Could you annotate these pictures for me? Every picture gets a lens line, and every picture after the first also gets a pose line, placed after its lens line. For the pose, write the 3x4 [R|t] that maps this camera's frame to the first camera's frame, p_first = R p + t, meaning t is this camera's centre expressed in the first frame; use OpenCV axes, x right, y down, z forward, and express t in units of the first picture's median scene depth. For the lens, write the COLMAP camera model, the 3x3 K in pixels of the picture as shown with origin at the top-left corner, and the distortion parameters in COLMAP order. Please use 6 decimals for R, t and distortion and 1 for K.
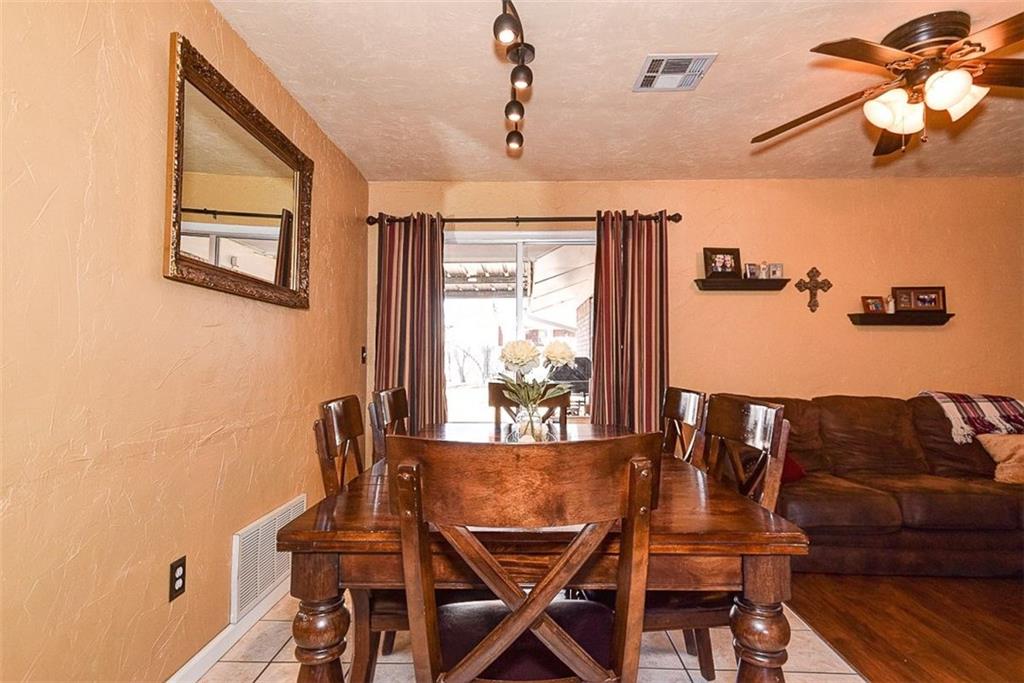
lens RADIAL K [[540.0, 0, 503.5], [0, 540.0, 346.7], [0, 0, 1]] dist [0.025088, 0.000791]
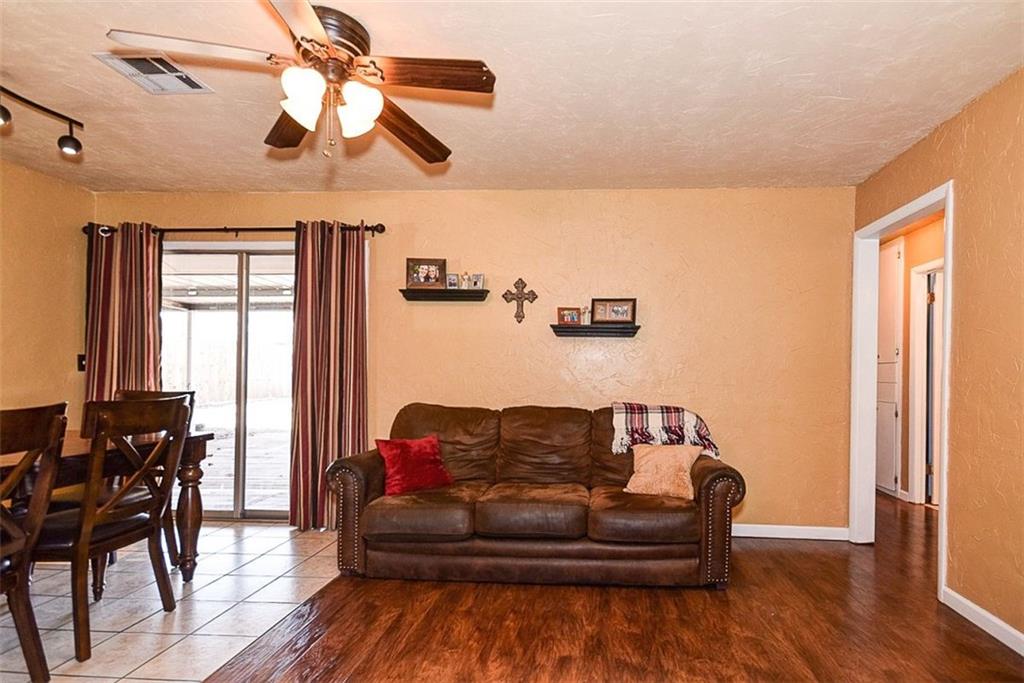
lens RADIAL K [[515.2, 0, 555.3], [0, 515.2, 371.7], [0, 0, 1]] dist [0.017233, -0.000009]
pose [[0.999140, 0.007072, -0.040858, 0.691215], [-0.006108, 0.999701, 0.023670, 0.003527], [0.041013, -0.023400, 0.998885, 0.049338]]
